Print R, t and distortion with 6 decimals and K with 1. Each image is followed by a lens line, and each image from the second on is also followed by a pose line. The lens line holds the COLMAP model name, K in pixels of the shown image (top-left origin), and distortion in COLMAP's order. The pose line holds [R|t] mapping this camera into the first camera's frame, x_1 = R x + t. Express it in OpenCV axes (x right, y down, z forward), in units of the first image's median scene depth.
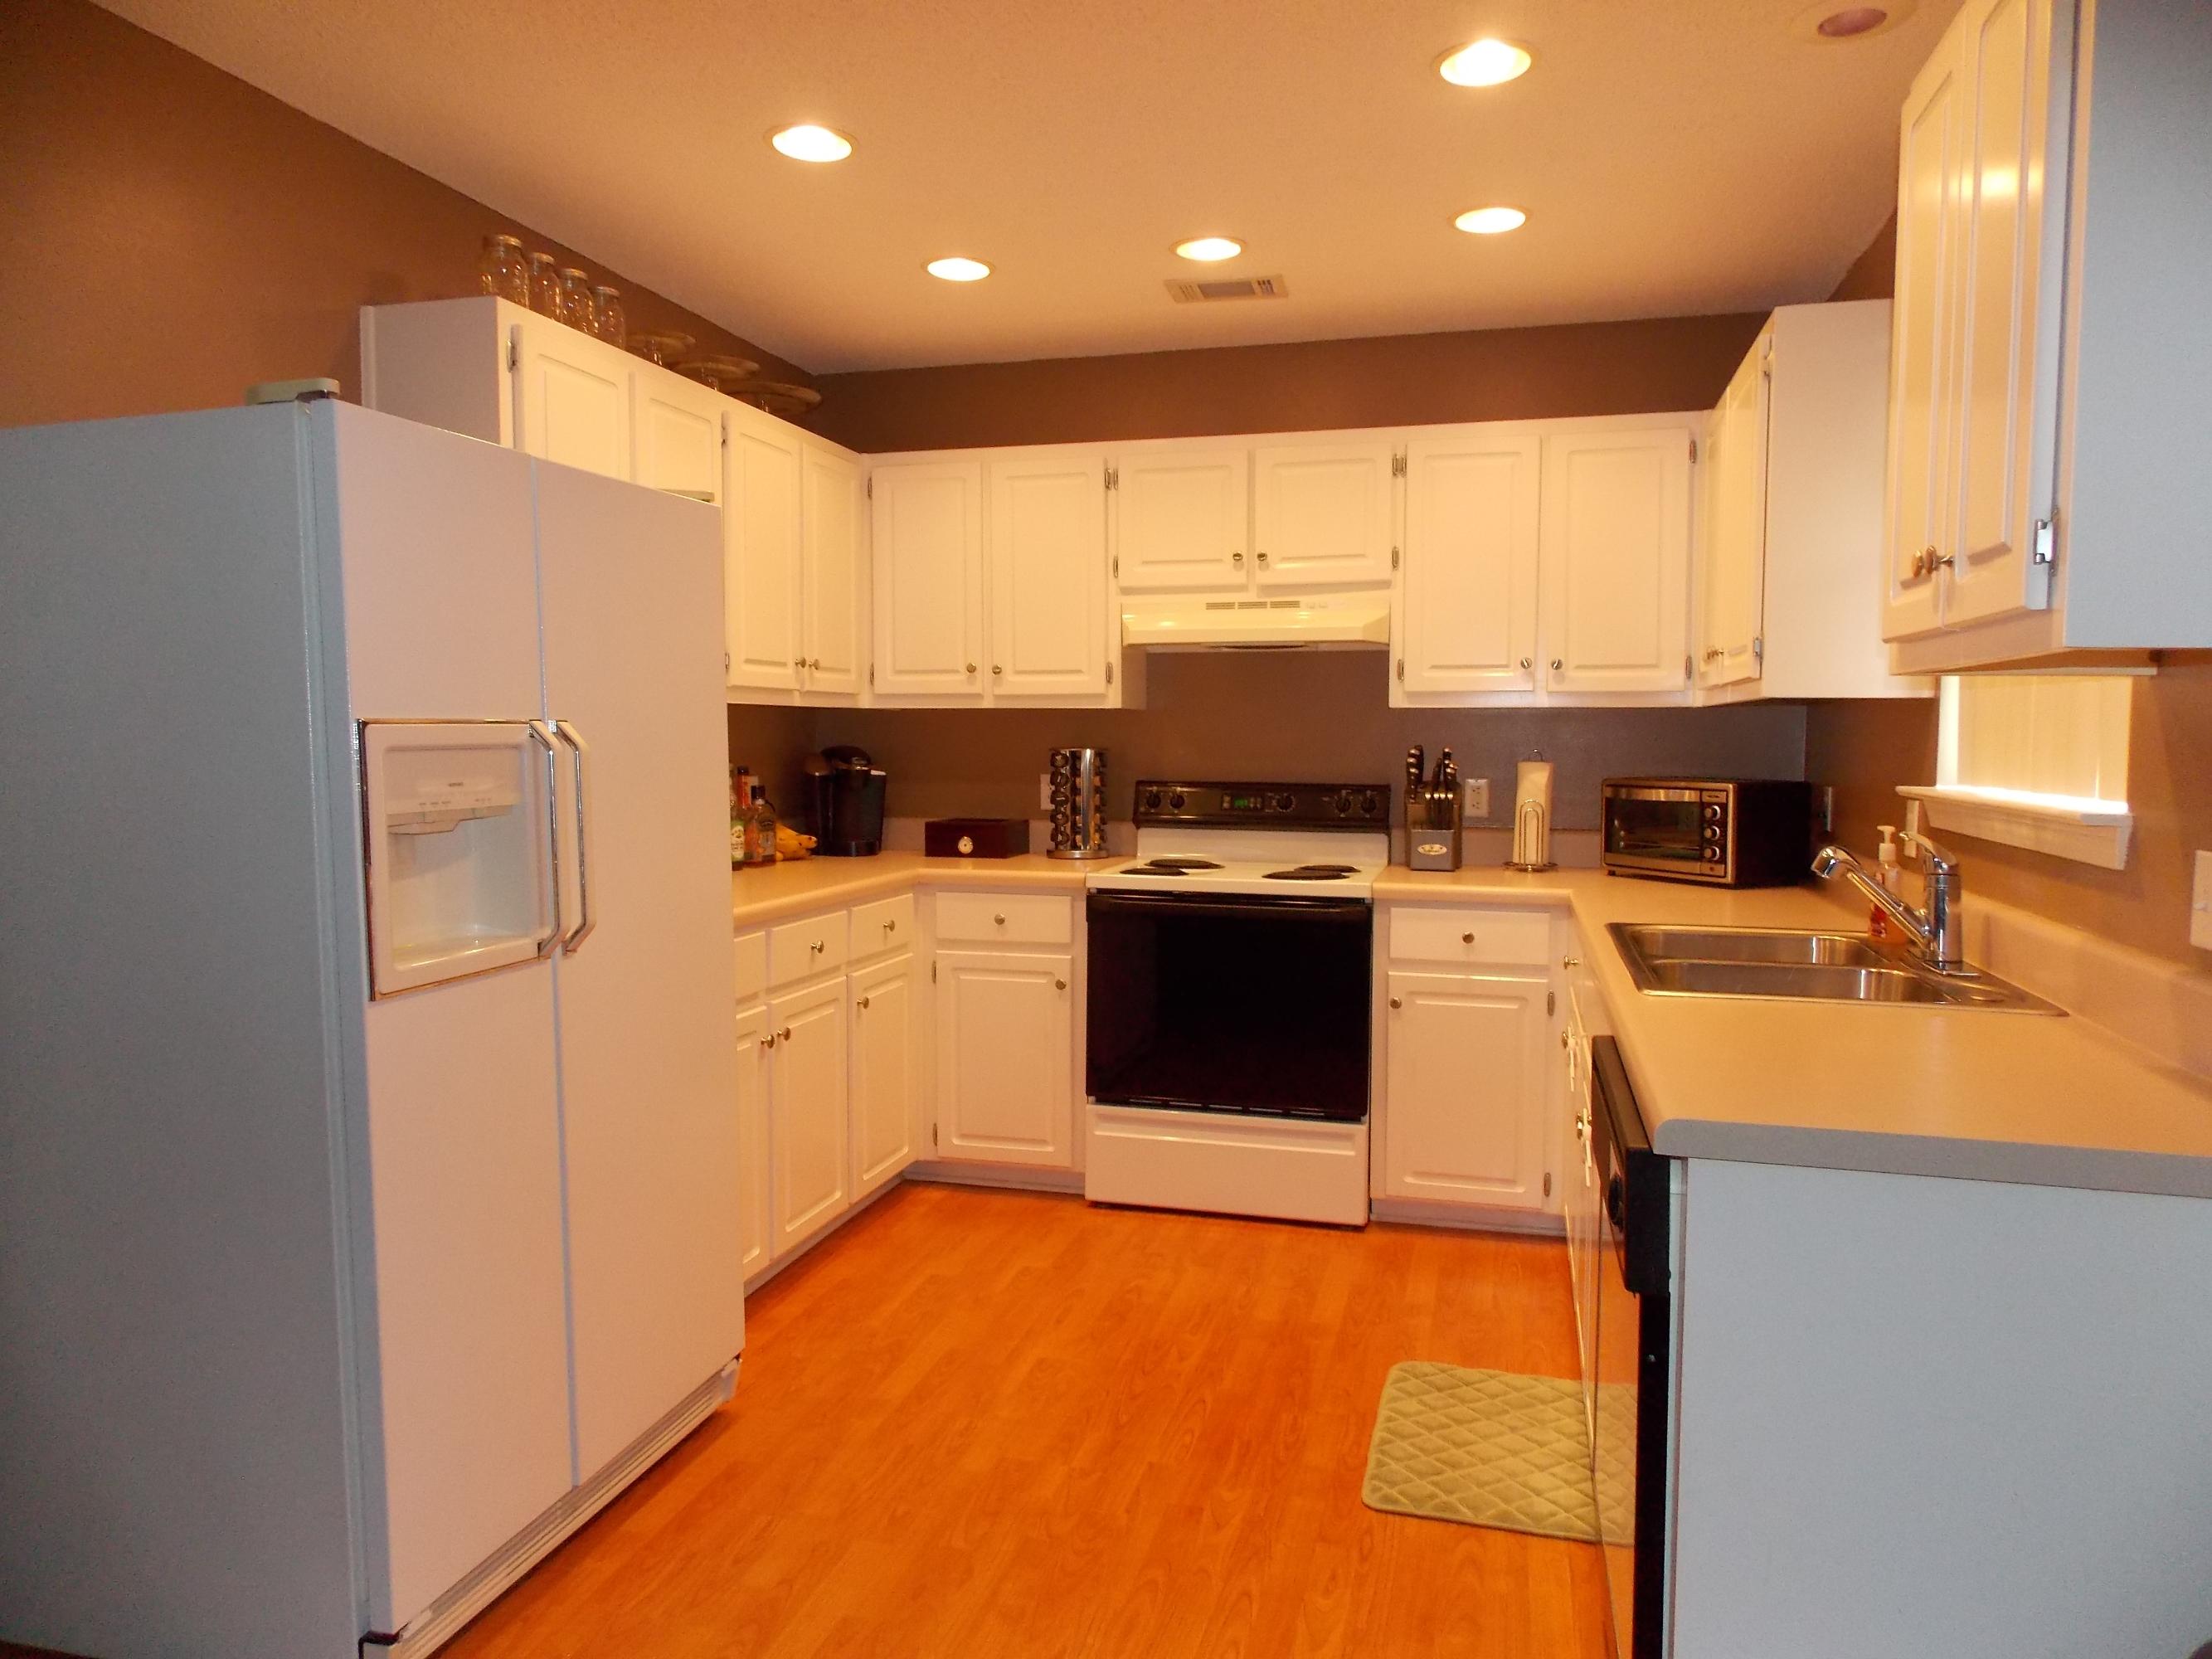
lens RADIAL K [[1459.4, 0, 1099.5], [0, 1459.4, 813.6], [0, 0, 1]] dist [0.000696, -0.010807]
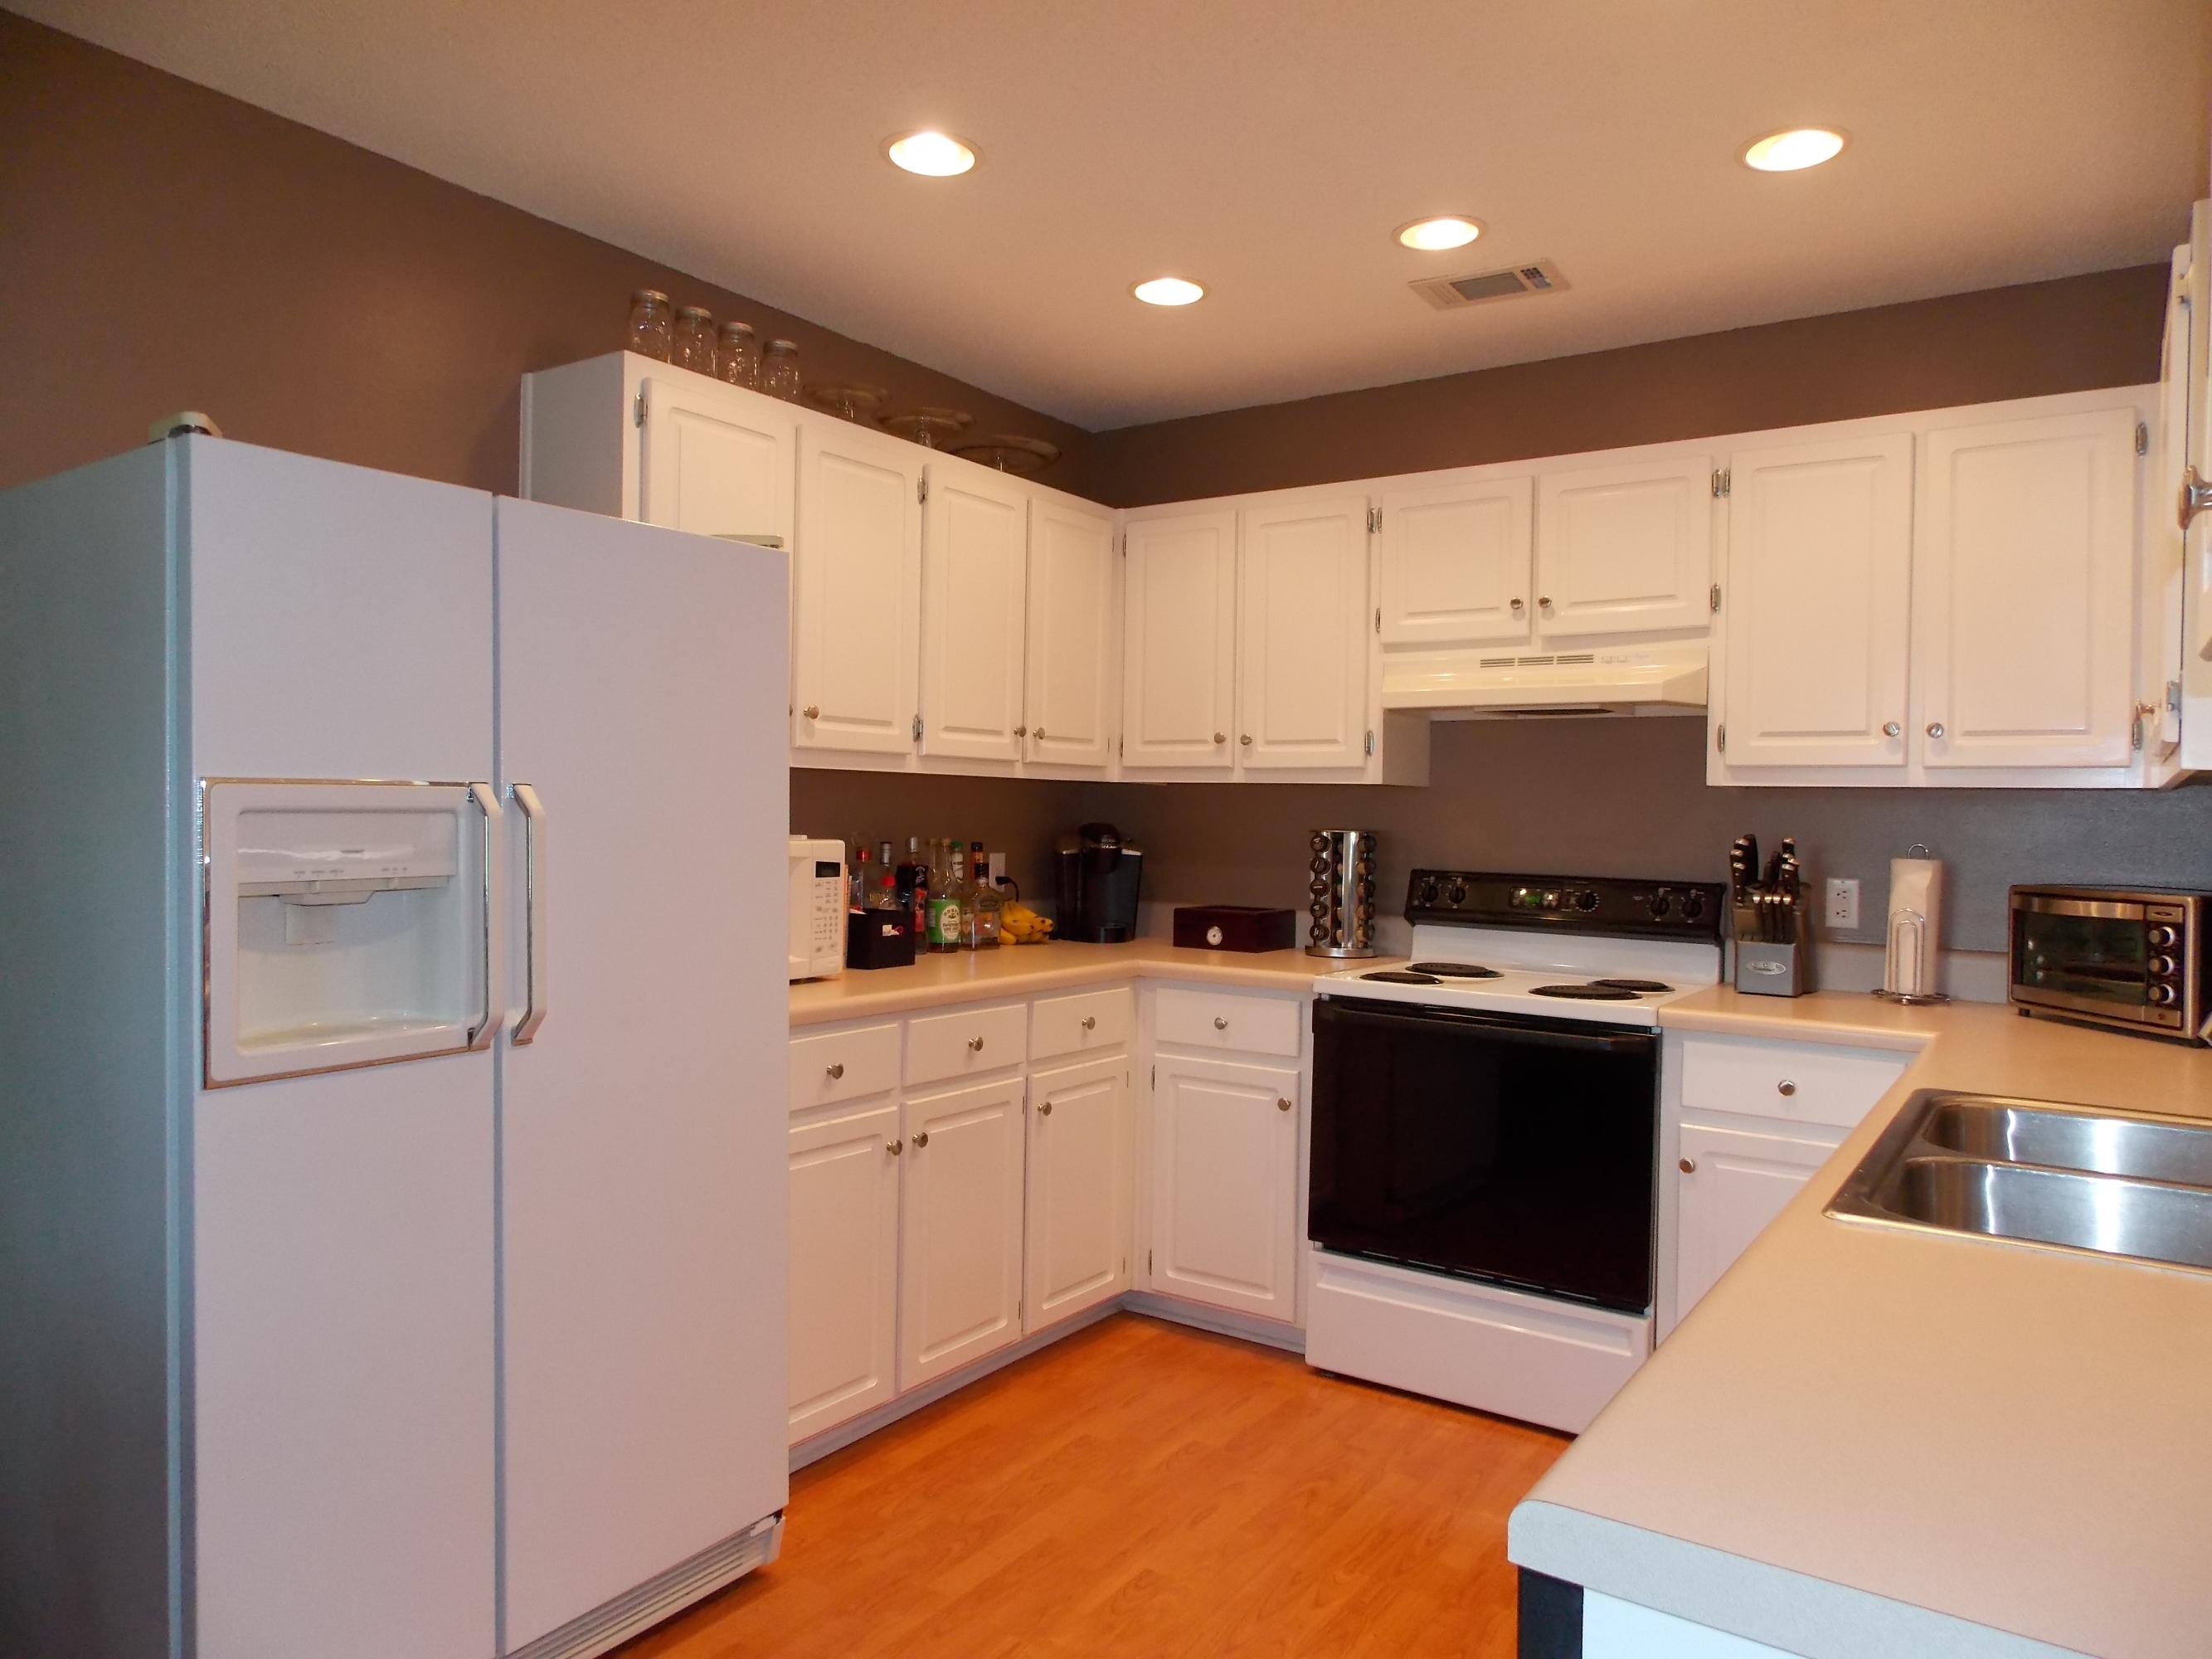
lens RADIAL K [[1459.4, 0, 1085.8], [0, 1459.4, 816.3], [0, 0, 1]] dist [0.000696, -0.010807]
pose [[0.944446, 0.016392, -0.328258, 0.149193], [-0.033912, 0.998285, -0.047718, -0.007196], [0.326912, 0.056199, 0.943382, 0.151491]]
